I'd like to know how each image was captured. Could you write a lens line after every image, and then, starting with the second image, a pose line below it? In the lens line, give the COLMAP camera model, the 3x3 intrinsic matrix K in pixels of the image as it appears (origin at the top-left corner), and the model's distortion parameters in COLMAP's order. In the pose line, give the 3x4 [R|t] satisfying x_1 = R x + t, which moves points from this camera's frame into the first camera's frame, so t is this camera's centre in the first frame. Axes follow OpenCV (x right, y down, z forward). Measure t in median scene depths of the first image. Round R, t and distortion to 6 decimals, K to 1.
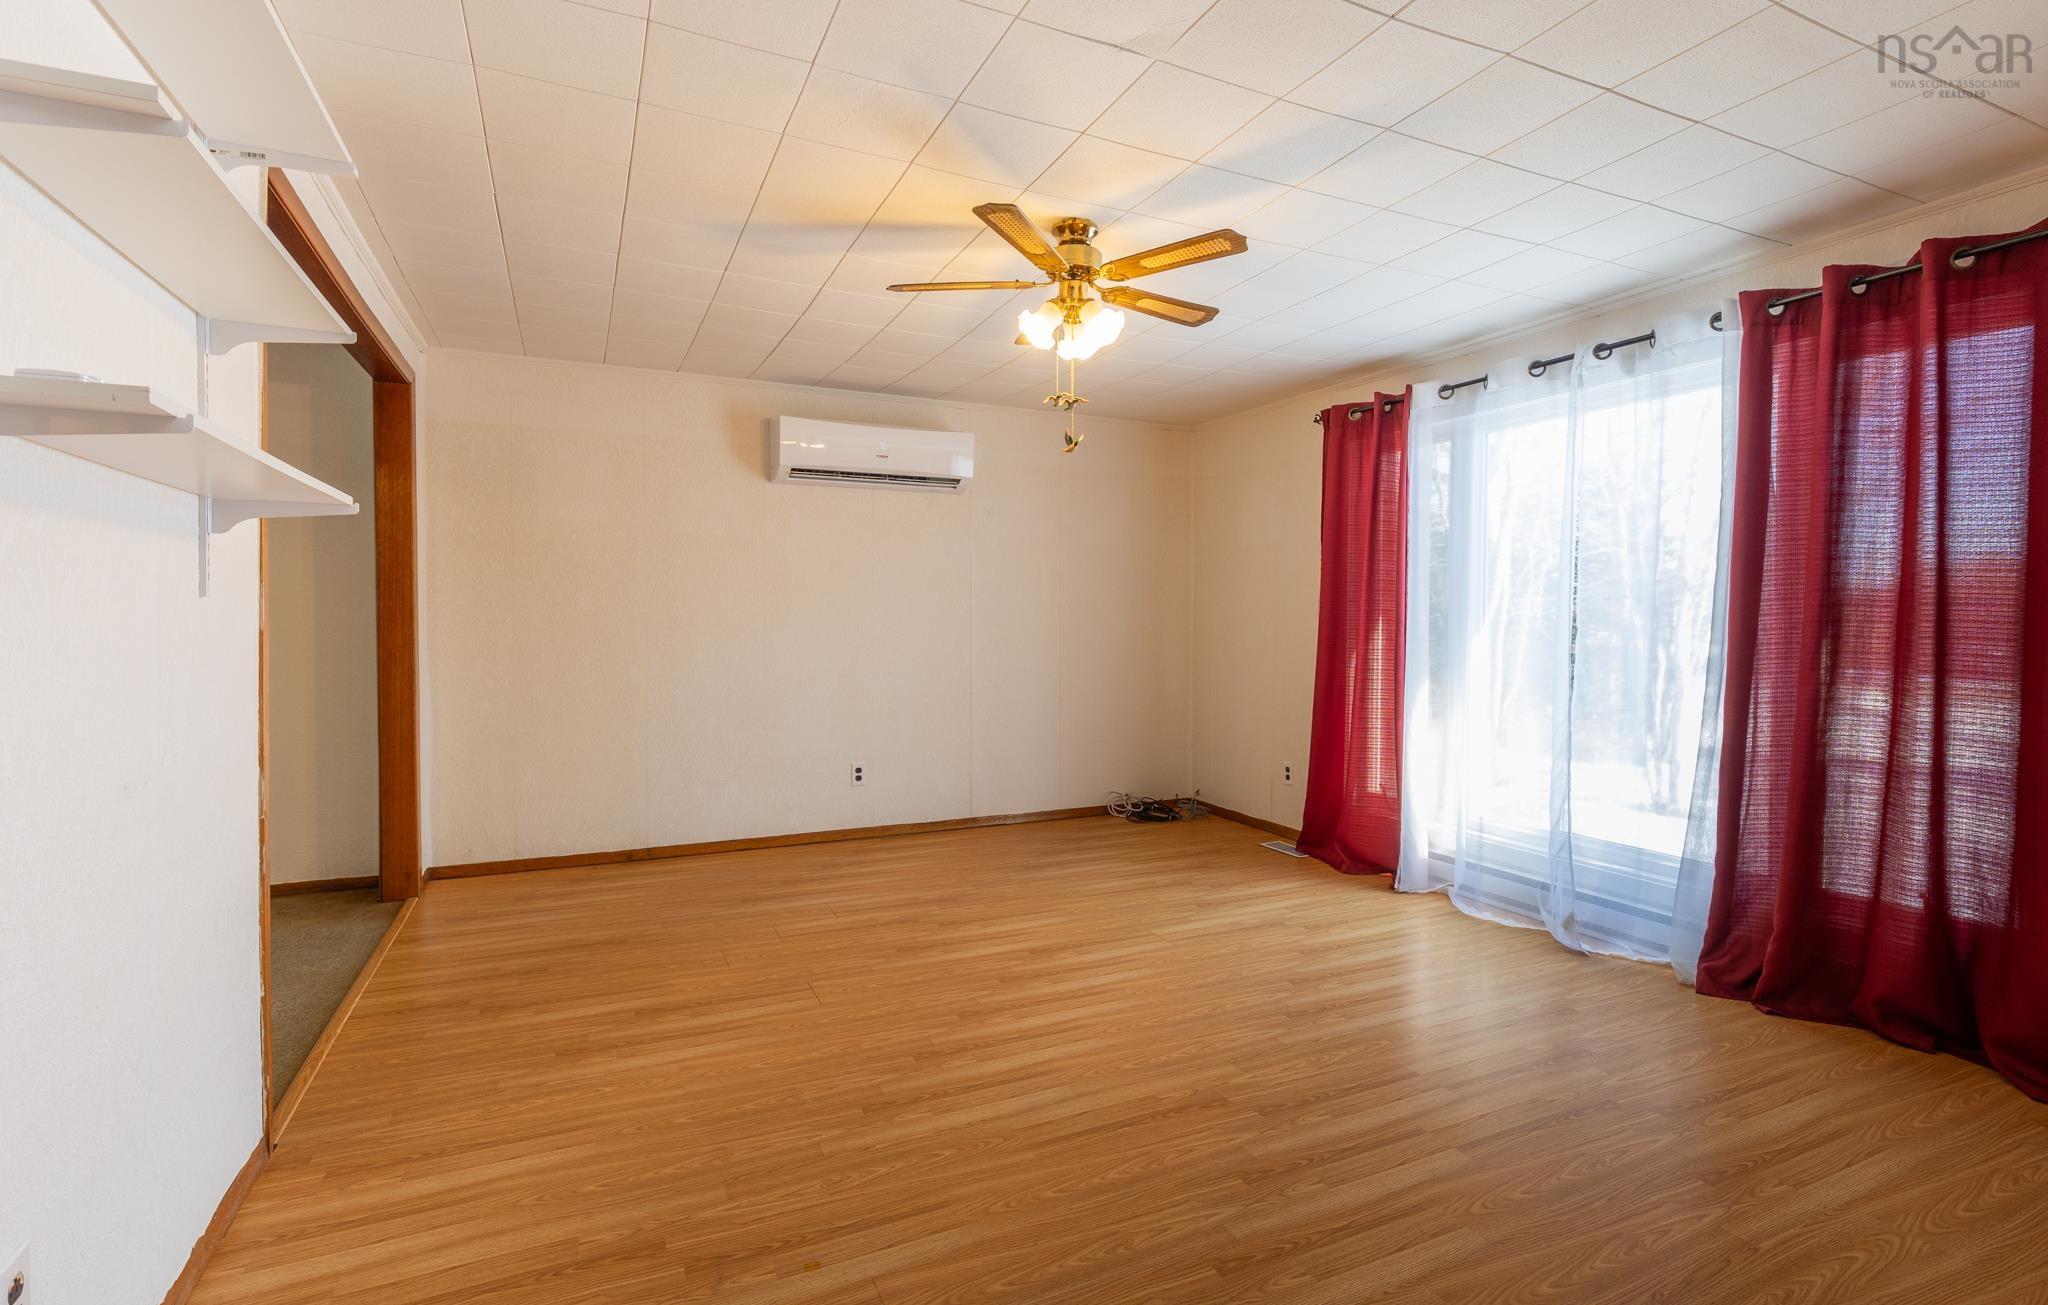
lens RADIAL K [[949.1, 0, 1021.6], [0, 949.1, 653.6], [0, 0, 1]] dist [-0.002056, -0.000408]
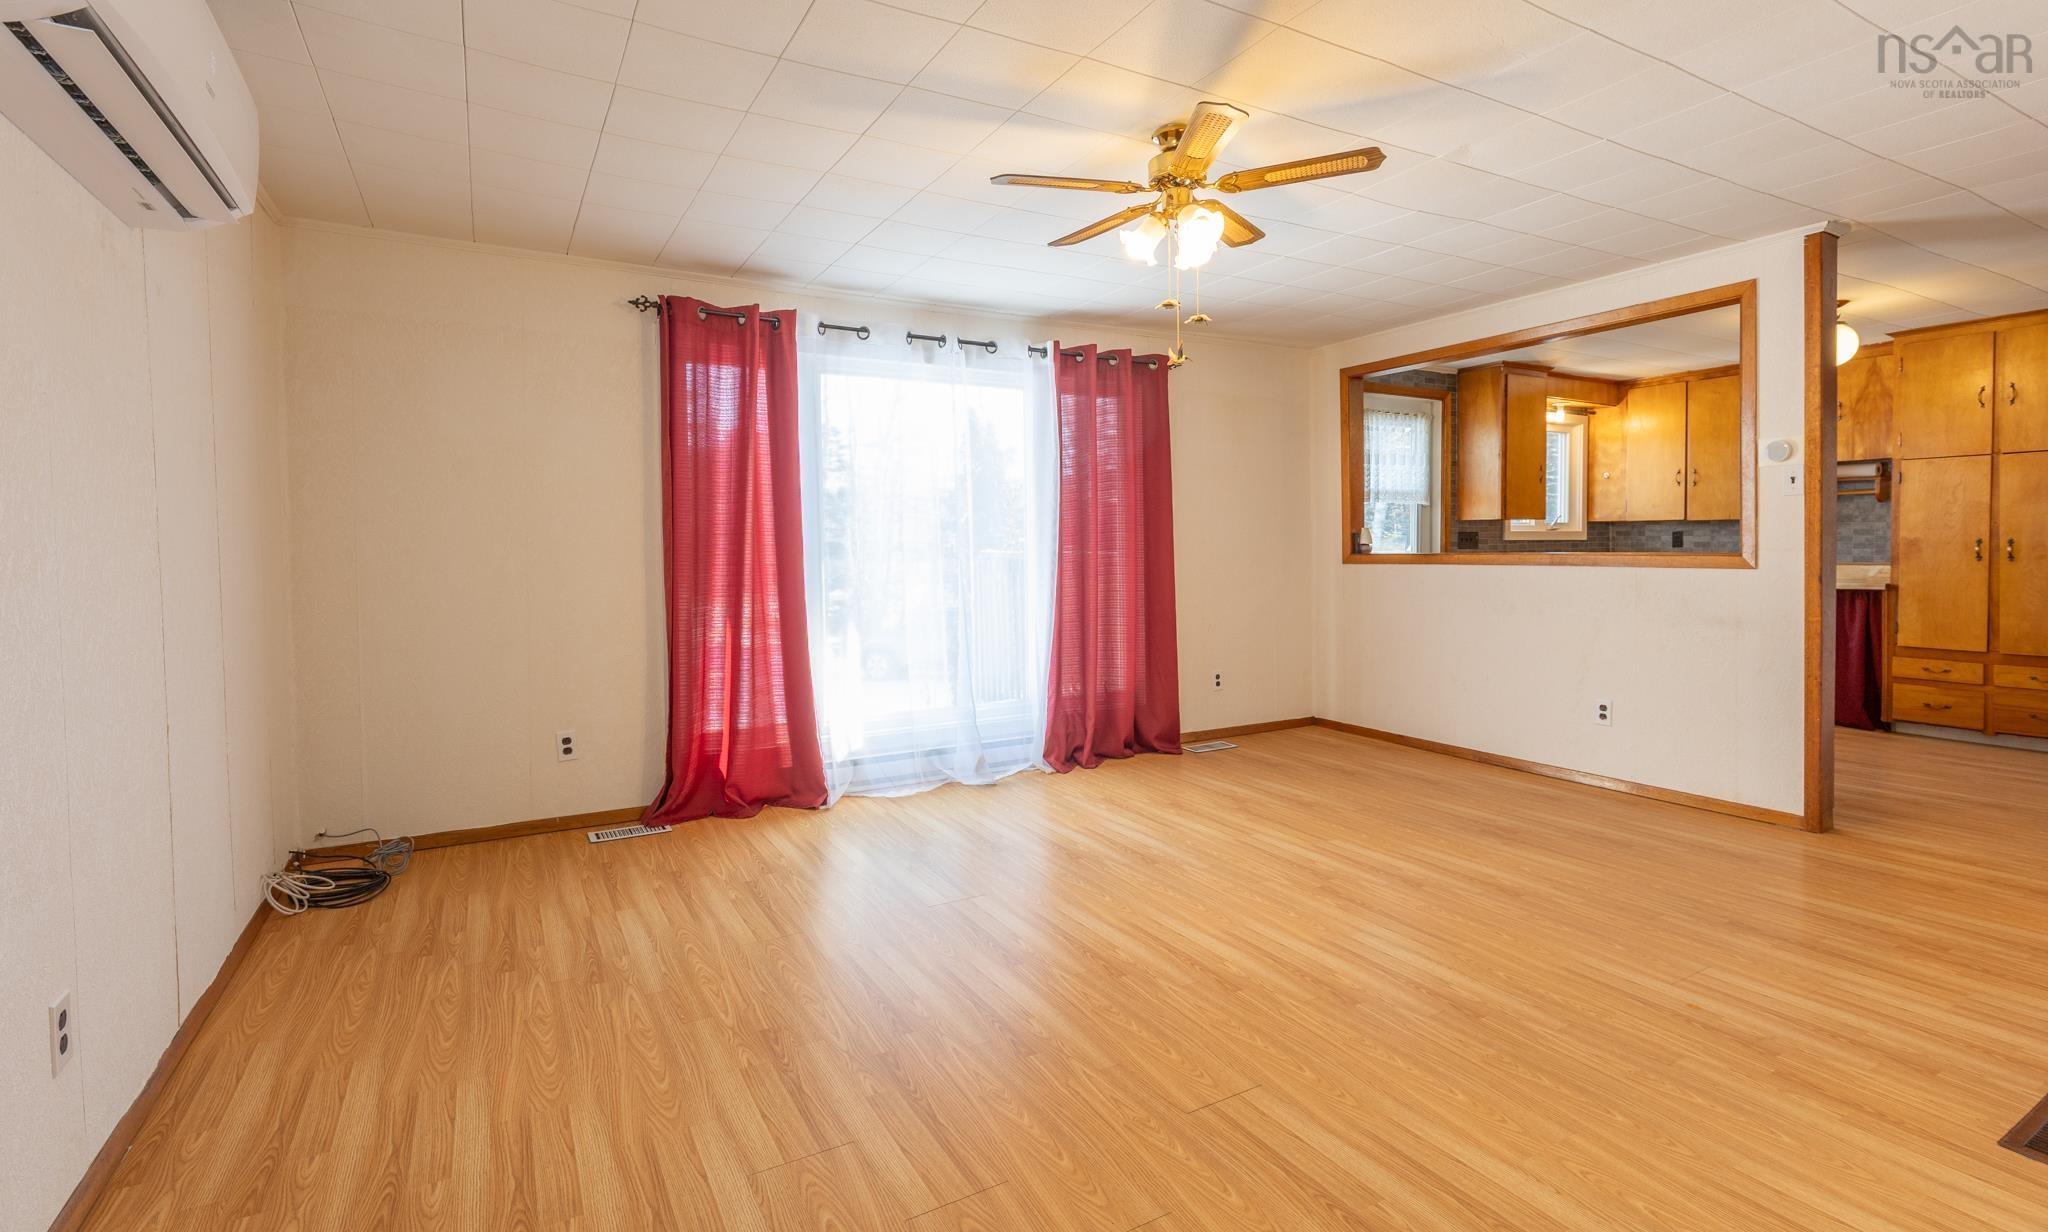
lens RADIAL K [[954.2, 0, 1013.9], [0, 954.2, 565.7], [0, 0, 1]] dist [-0.001730, -0.000605]
pose [[-0.076145, -0.021987, 0.996854, -0.889339], [0.044187, 0.998700, 0.025403, -0.038212], [-0.996117, 0.045983, -0.075075, 1.216385]]
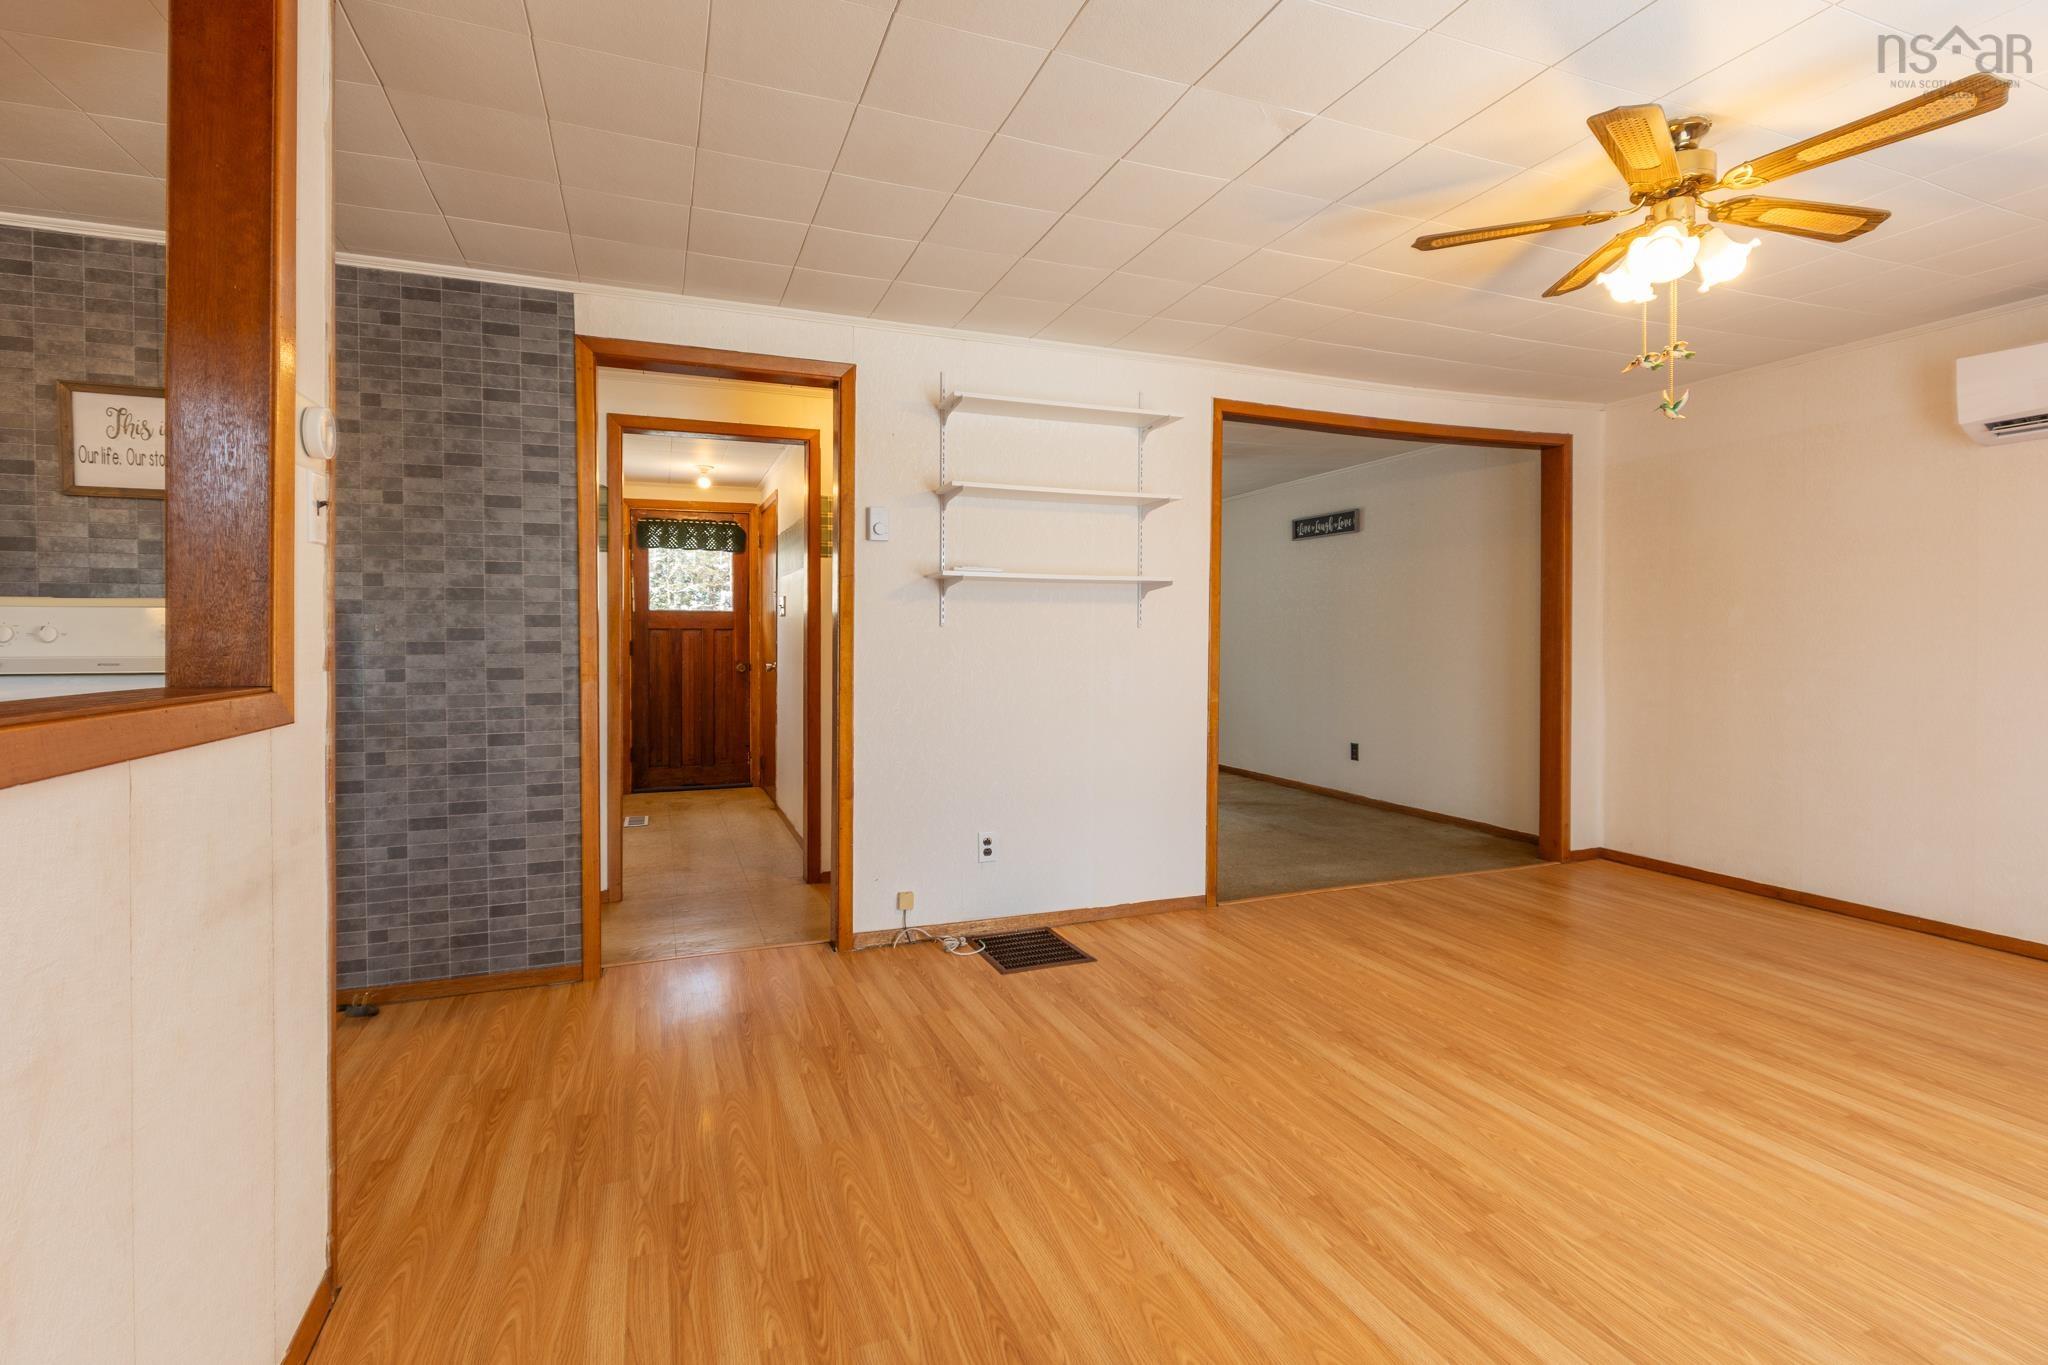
lens RADIAL K [[935.2, 0, 1003.8], [0, 935.2, 644.5], [0, 0, 1]] dist [-0.000477, -0.000851]
pose [[-0.069748, 0.006453, -0.997544, 0.841320], [-0.033142, 0.999412, 0.008783, -0.013666], [0.997014, 0.033673, -0.069493, 0.494490]]
